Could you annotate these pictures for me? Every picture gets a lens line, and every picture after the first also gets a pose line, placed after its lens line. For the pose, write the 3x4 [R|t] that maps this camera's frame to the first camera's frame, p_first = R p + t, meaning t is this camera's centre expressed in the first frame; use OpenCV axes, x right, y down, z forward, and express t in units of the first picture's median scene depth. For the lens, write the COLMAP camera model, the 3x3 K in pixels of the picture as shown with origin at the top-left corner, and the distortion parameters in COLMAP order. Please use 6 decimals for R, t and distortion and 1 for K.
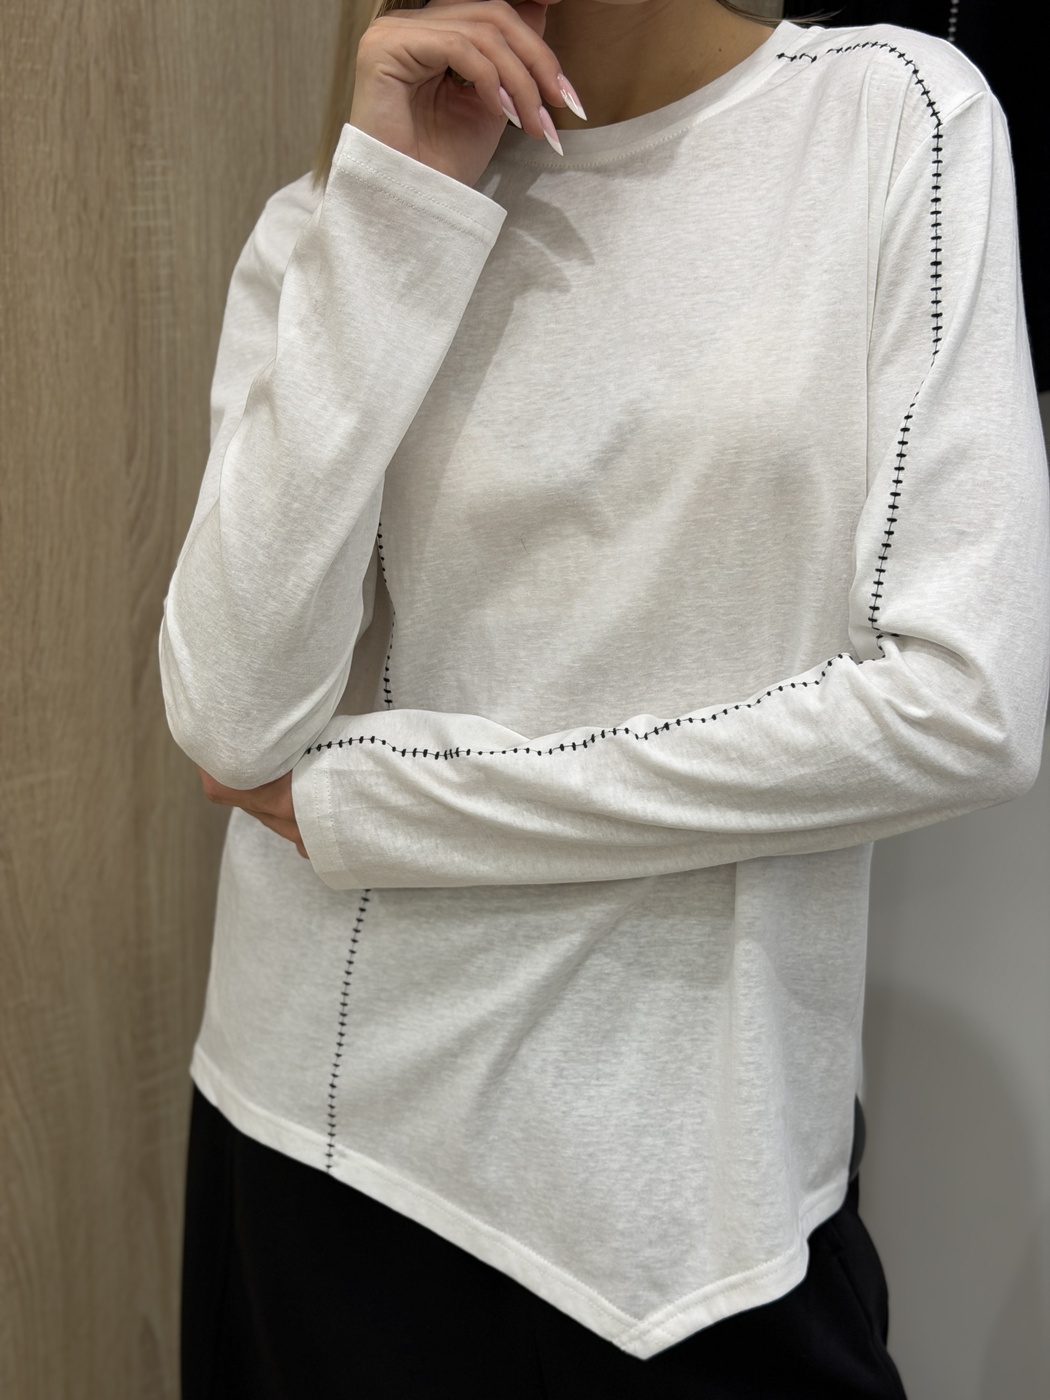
lens RADIAL K [[1960.1, 0, 510.5], [0, 1960.1, 703.3], [0, 0, 1]] dist [0.083996, 0.000000]
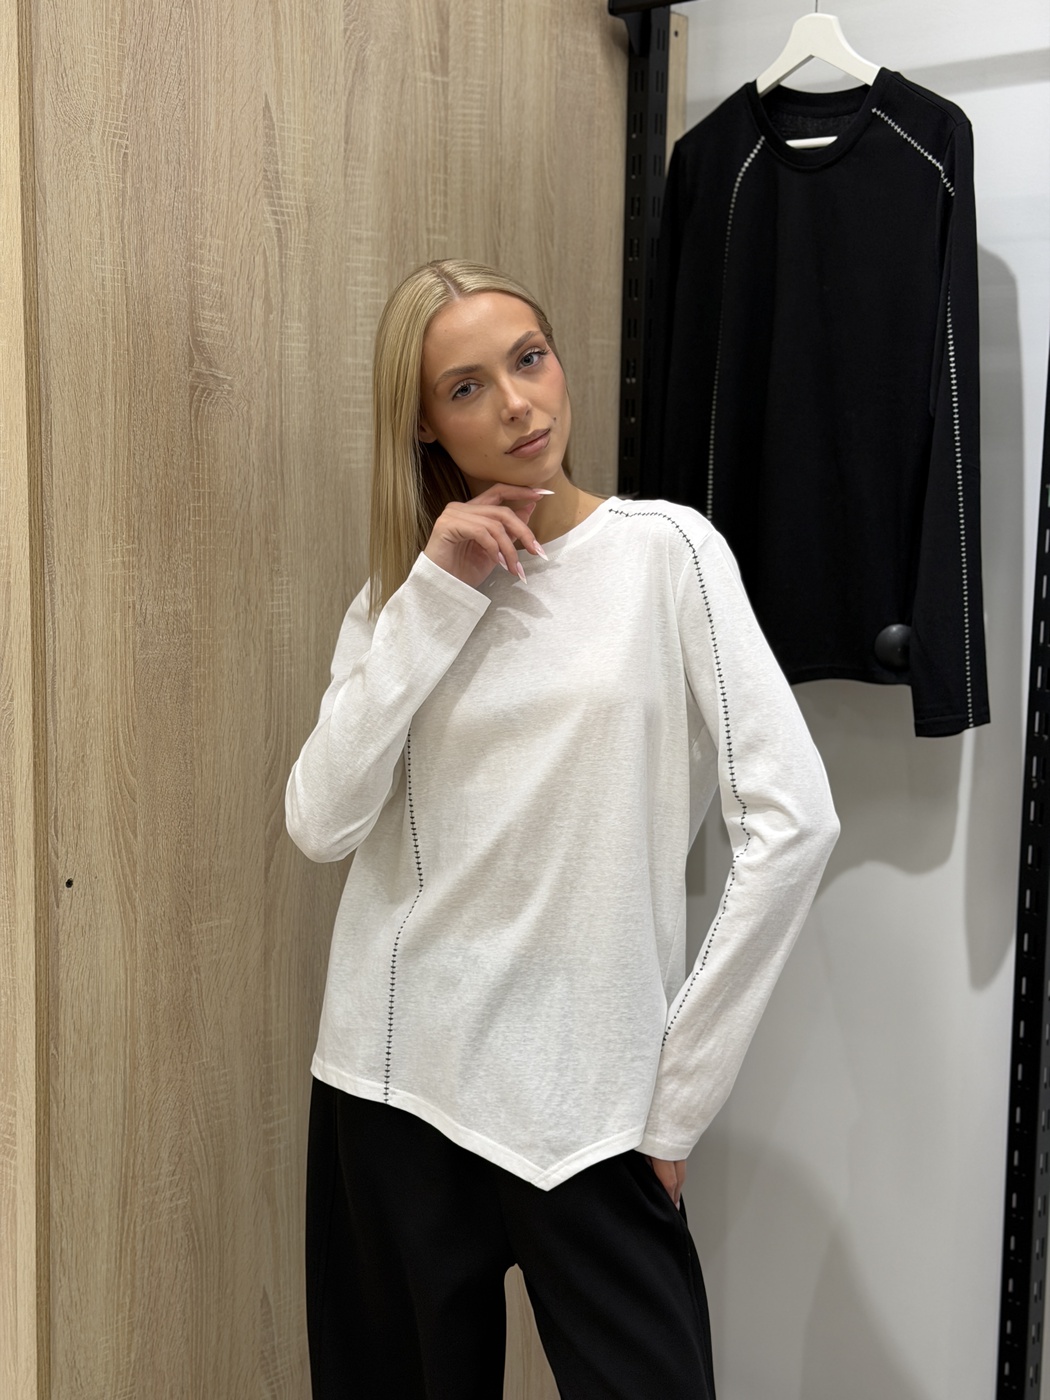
lens RADIAL K [[1960.1, 0, 520.8], [0, 1960.1, 699.4], [0, 0, 1]] dist [0.083996, 0.000000]
pose [[0.996663, -0.033619, 0.074385, -0.098639], [0.048308, 0.977467, -0.205486, 0.222842], [-0.065800, 0.208394, 0.975829, -0.775114]]
